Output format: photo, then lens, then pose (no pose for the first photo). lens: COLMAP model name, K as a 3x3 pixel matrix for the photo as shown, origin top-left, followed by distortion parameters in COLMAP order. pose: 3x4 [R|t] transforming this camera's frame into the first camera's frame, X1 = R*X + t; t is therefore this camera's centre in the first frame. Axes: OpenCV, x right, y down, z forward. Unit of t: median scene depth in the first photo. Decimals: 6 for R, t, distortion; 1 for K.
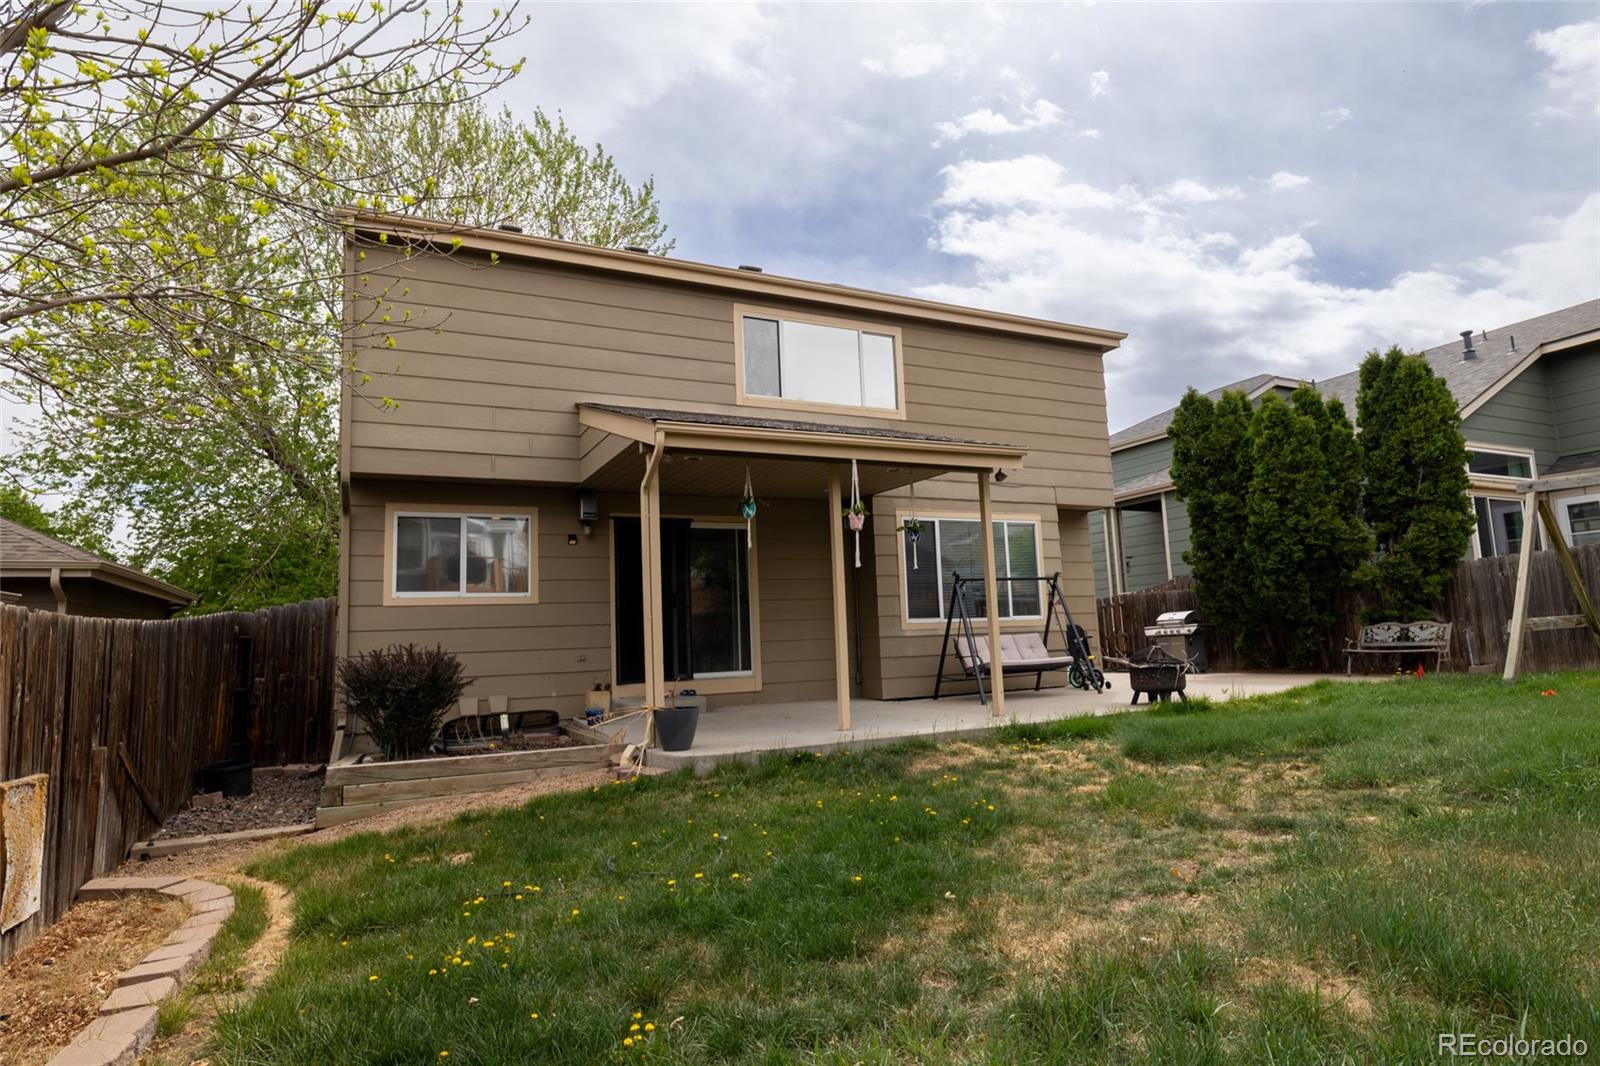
lens RADIAL K [[863.5, 0, 796.3], [0, 863.5, 528.3], [0, 0, 1]] dist [0.003509, -0.001237]
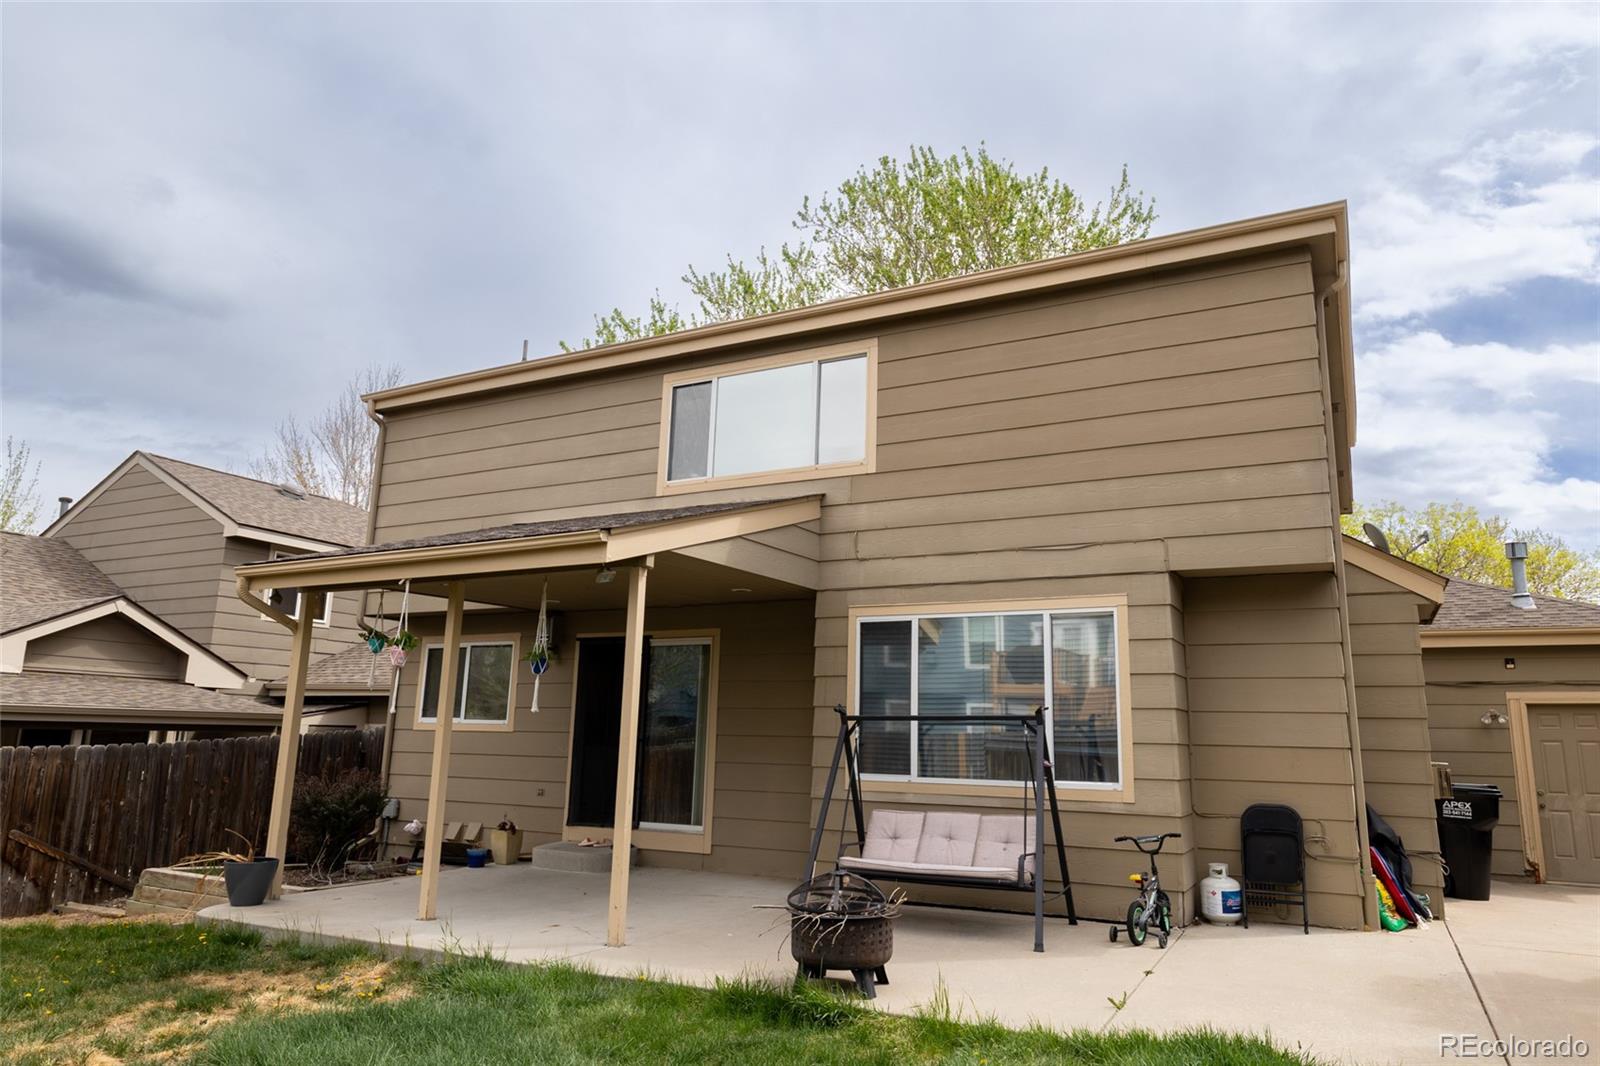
lens RADIAL K [[1061.7, 0, 799.6], [0, 1061.7, 535.3], [0, 0, 1]] dist [-0.004845, -0.000217]
pose [[0.581410, -0.112297, -0.805824, 0.794711], [0.055816, 0.993601, -0.098193, 0.001501], [0.811694, 0.012112, 0.583957, 0.496882]]
